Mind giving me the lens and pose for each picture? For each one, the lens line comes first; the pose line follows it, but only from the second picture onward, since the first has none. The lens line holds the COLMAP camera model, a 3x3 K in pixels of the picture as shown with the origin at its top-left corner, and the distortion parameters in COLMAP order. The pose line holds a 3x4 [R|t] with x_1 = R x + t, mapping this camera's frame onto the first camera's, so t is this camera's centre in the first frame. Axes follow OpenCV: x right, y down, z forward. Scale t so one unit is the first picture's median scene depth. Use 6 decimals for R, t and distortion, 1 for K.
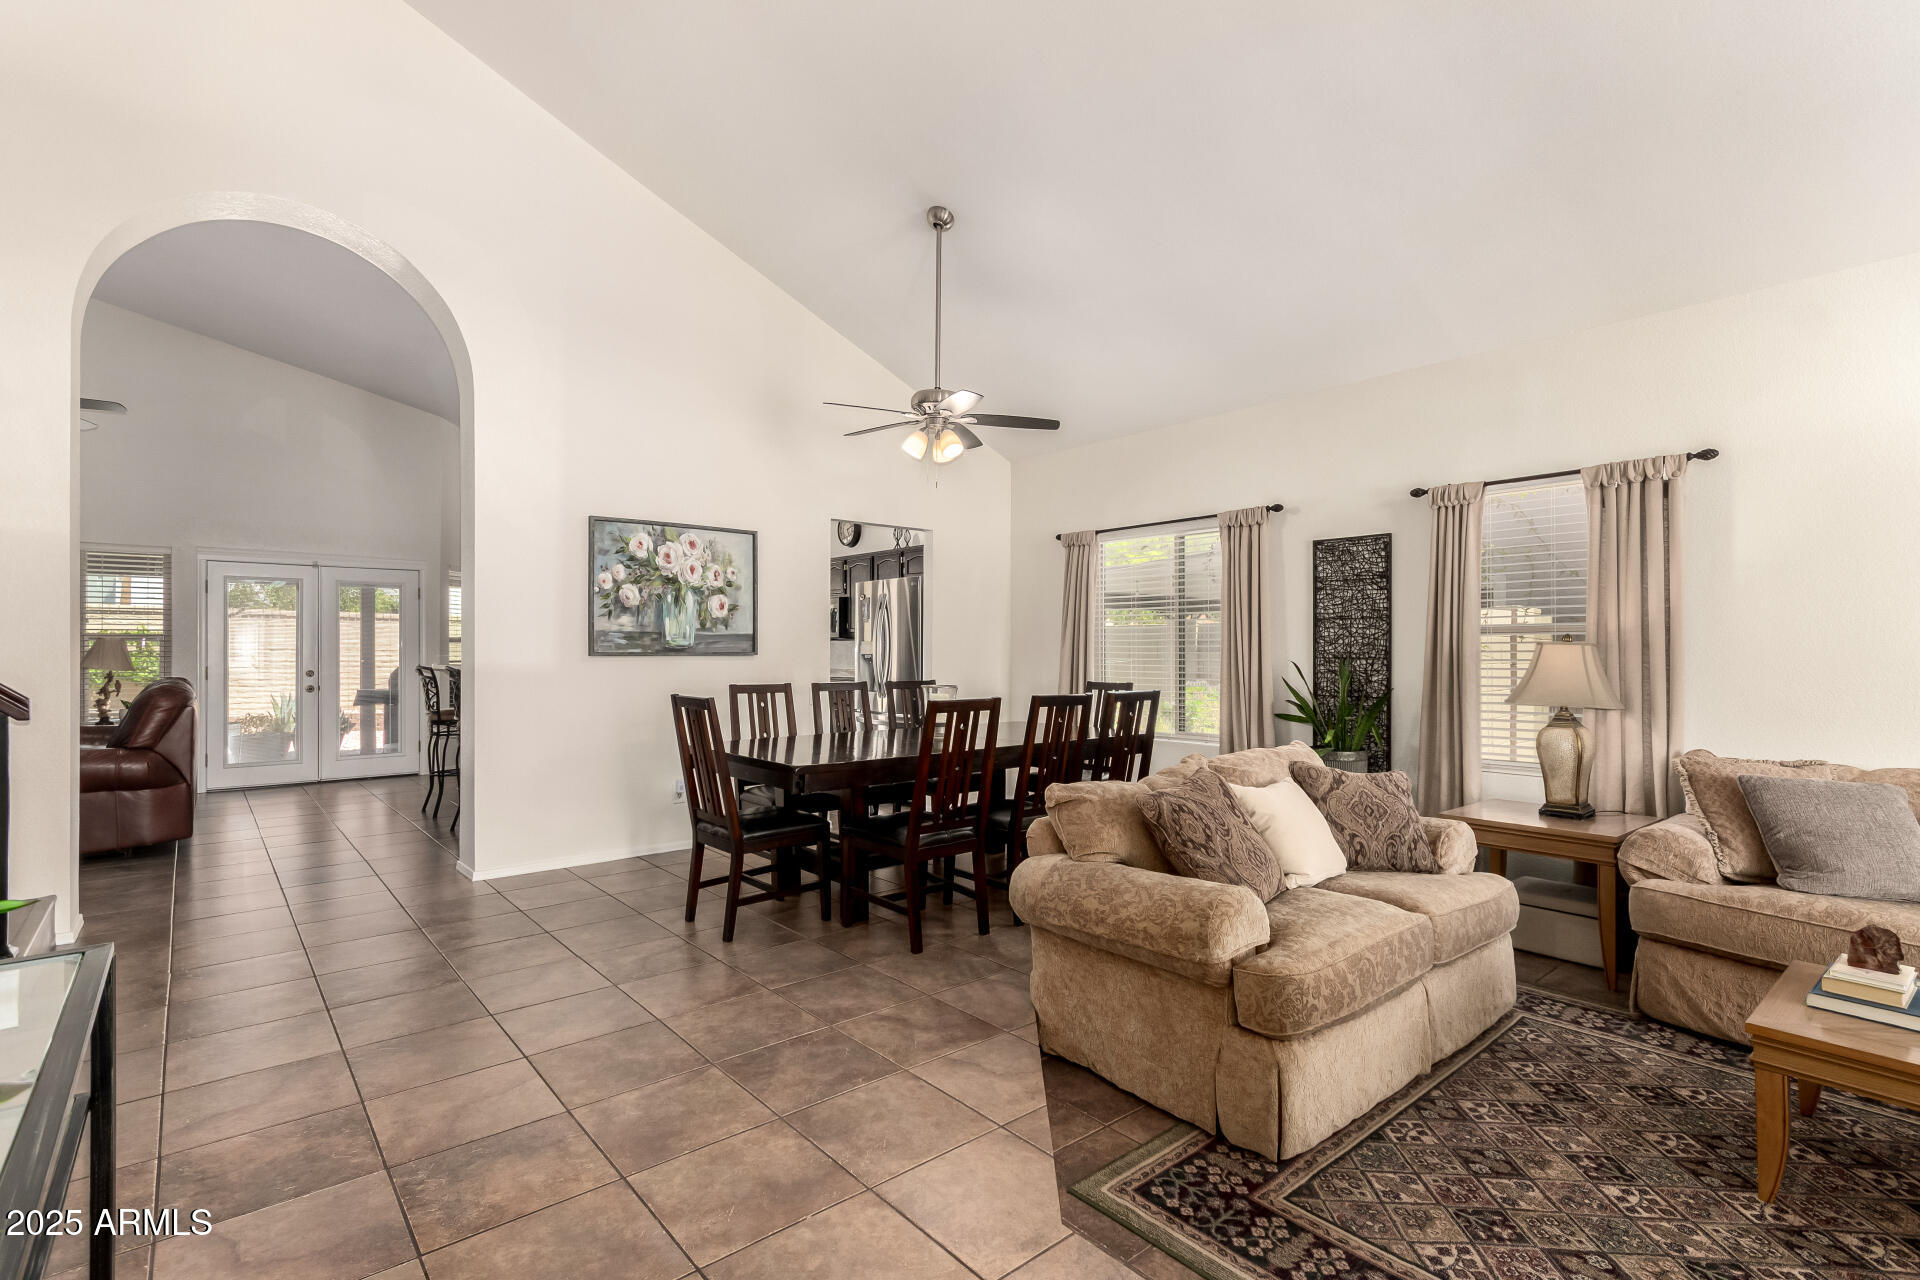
lens RADIAL K [[901.8, 0, 961.7], [0, 901.8, 640.1], [0, 0, 1]] dist [0.006705, 0.000806]
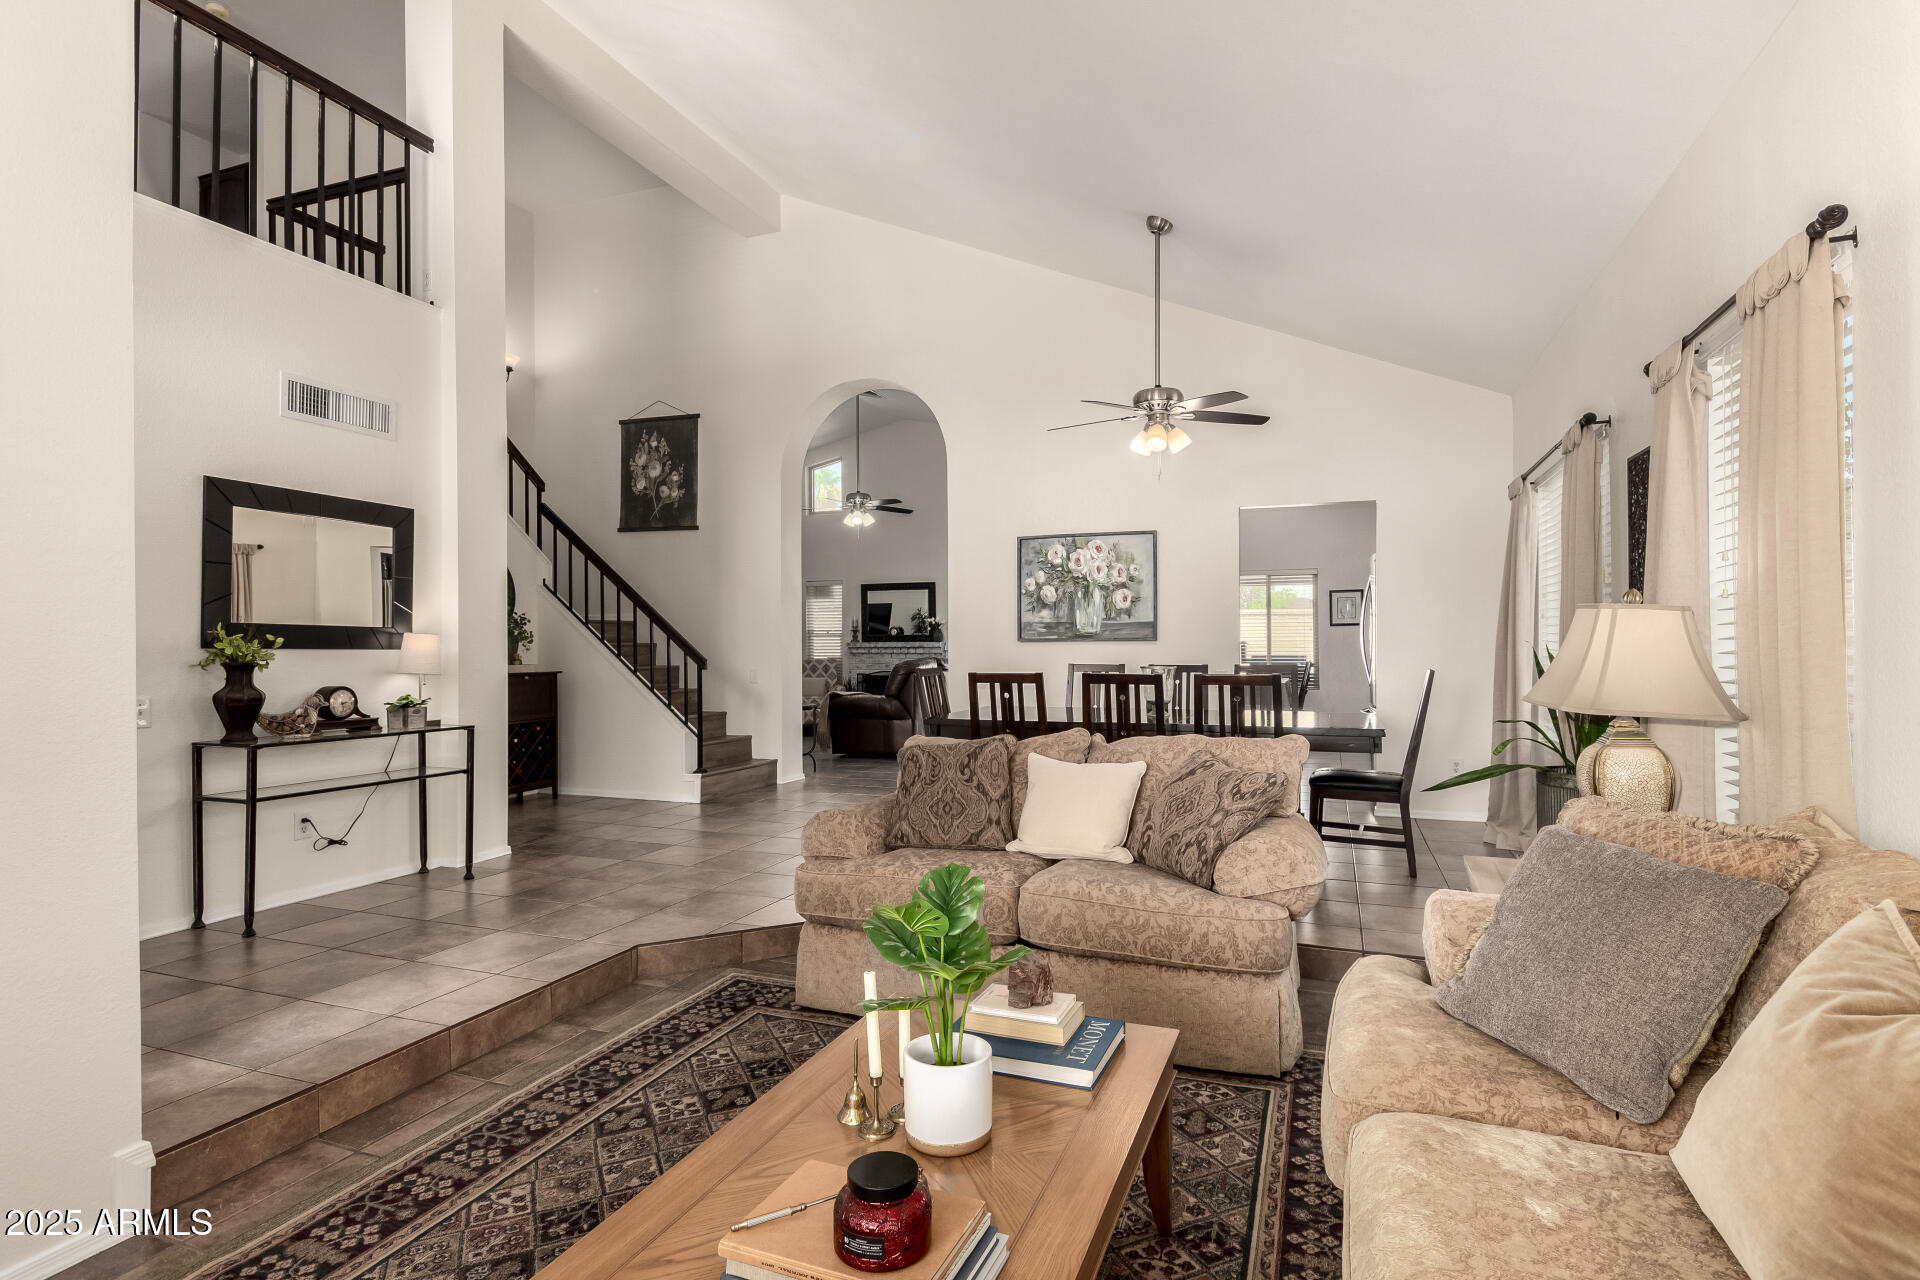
lens RADIAL K [[951.6, 0, 968.3], [0, 951.6, 643.6], [0, 0, 1]] dist [-0.004876, -0.000286]
pose [[0.482845, -0.002440, -0.875703, 0.757830], [0.012879, 0.999908, 0.004315, 0.013328], [0.875611, -0.013362, 0.482832, 0.237709]]
